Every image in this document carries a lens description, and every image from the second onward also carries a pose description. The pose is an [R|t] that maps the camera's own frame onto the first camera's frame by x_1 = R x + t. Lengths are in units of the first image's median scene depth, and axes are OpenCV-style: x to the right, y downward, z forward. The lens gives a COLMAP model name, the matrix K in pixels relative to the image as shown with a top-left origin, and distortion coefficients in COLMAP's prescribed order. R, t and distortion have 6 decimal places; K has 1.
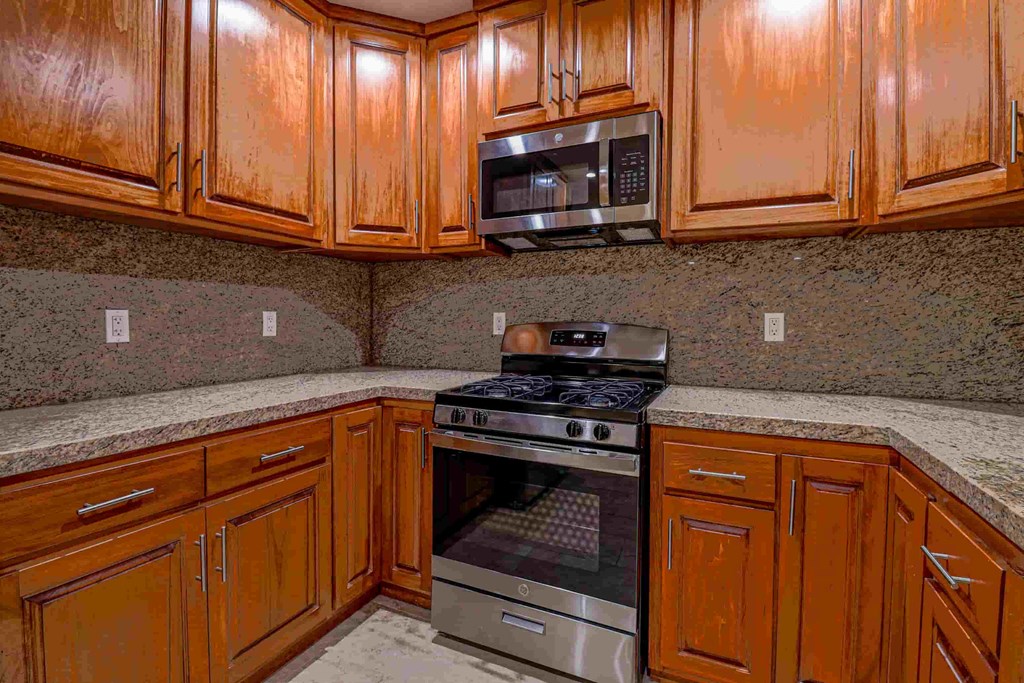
lens RADIAL K [[475.6, 0, 512.5], [0, 475.6, 326.9], [0, 0, 1]] dist [0.003341, -0.013577]
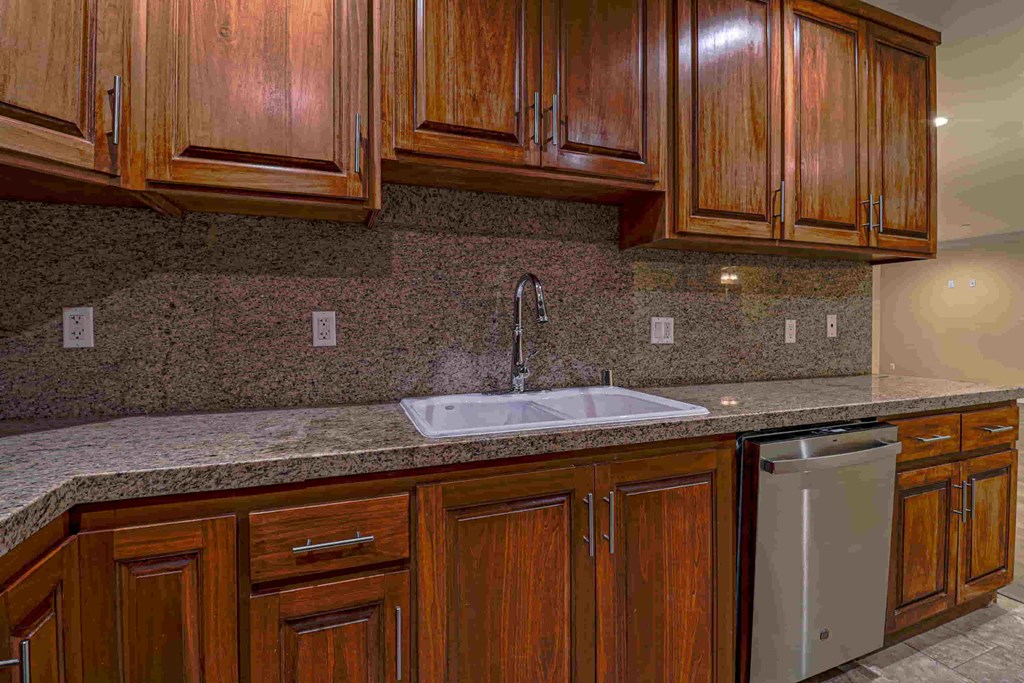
lens RADIAL K [[475.6, 0, 512.5], [0, 475.6, 326.9], [0, 0, 1]] dist [0.003341, -0.013577]
pose [[-0.724233, -0.011715, 0.689456, -0.073432], [0.001135, 0.999834, 0.018181, -0.008624], [-0.689555, 0.013950, -0.724099, 0.735786]]
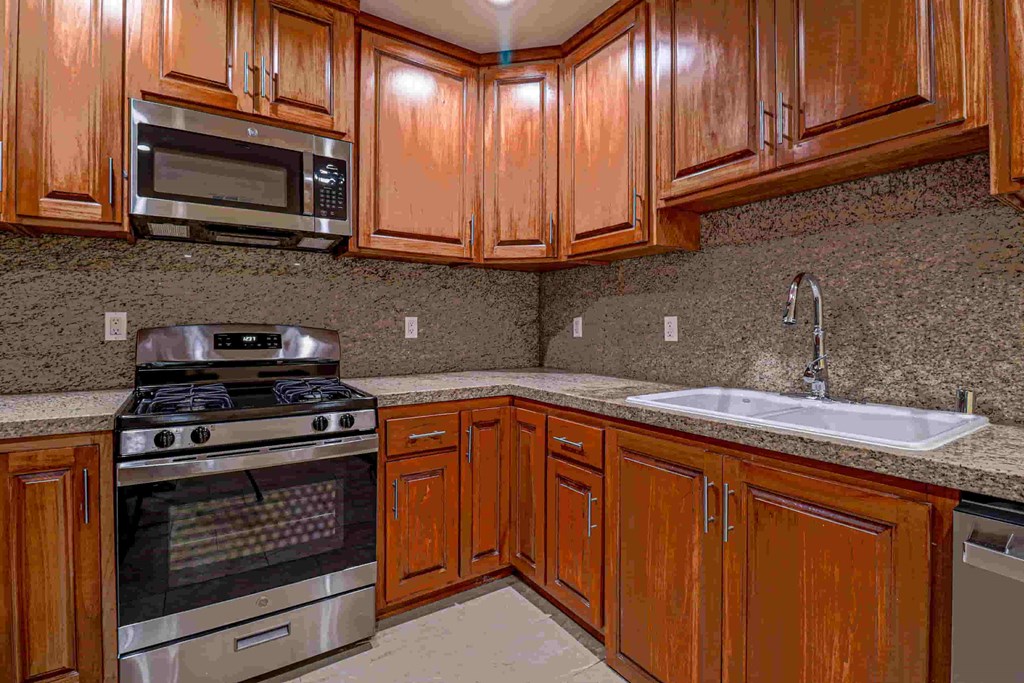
lens RADIAL K [[475.6, 0, 512.5], [0, 475.6, 326.9], [0, 0, 1]] dist [0.003341, -0.013577]
pose [[0.516216, -0.007463, 0.856426, -0.485013], [0.009805, 0.999948, 0.002803, -0.002389], [-0.856402, 0.006950, 0.516262, 0.061455]]
